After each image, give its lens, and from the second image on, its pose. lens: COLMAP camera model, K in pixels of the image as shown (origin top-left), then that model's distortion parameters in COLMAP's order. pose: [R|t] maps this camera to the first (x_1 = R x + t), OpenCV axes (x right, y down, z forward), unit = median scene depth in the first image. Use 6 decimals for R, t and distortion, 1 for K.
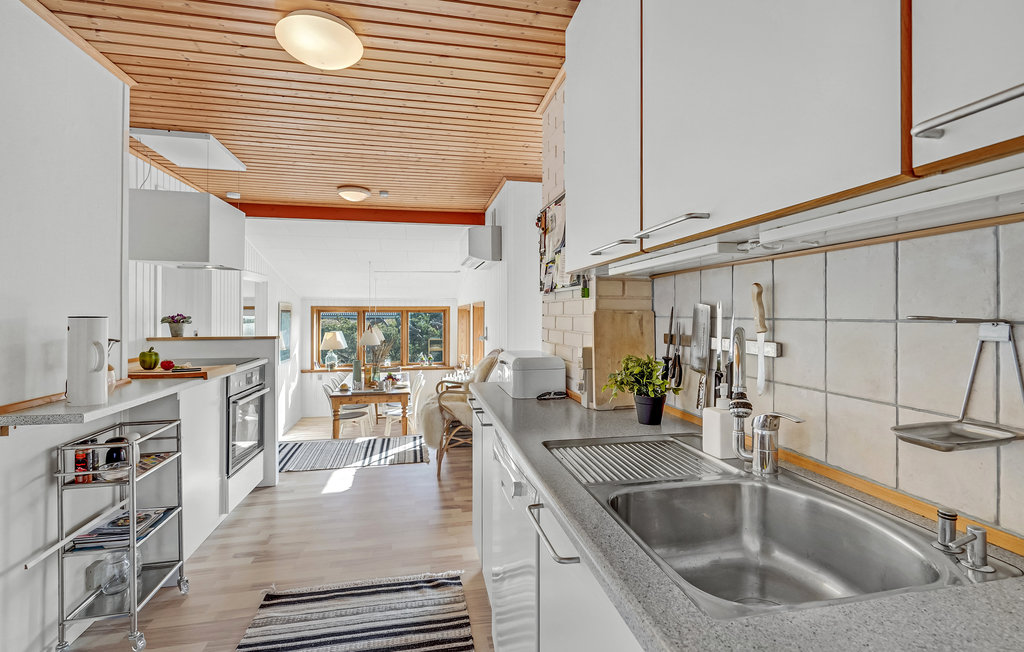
lens RADIAL K [[479.3, 0, 524.5], [0, 479.3, 304.6], [0, 0, 1]] dist [0.001089, 0.000004]
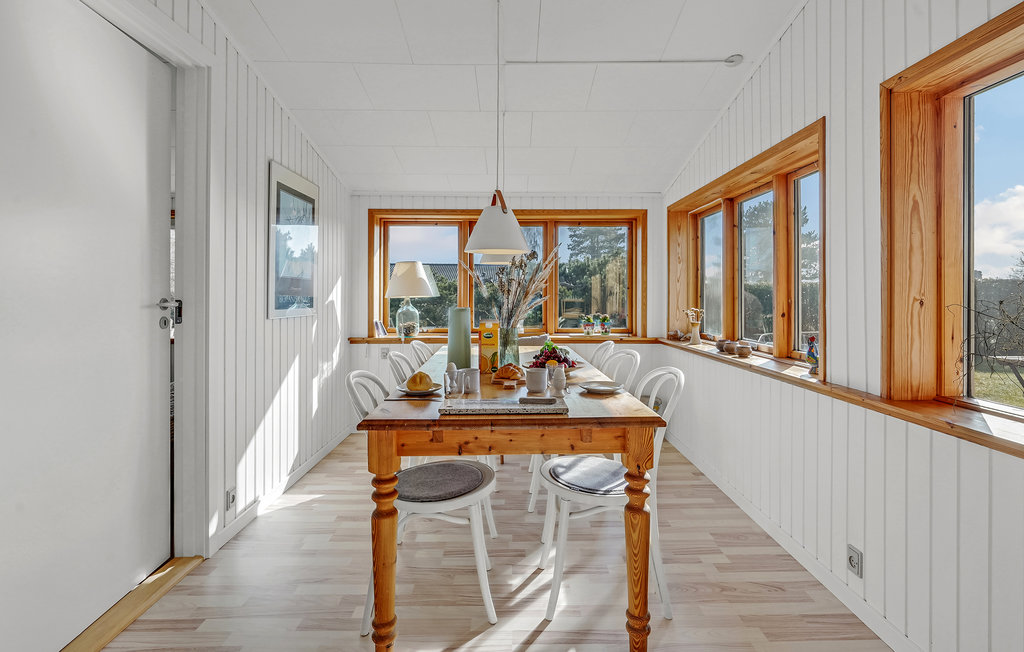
lens RADIAL K [[479.3, 0, 524.5], [0, 479.3, 304.6], [0, 0, 1]] dist [0.001089, 0.000004]
pose [[0.981658, 0.004934, -0.190588, -0.195693], [0.002165, 0.999312, 0.037024, 0.085076], [0.190640, -0.036758, 0.980972, 0.553803]]
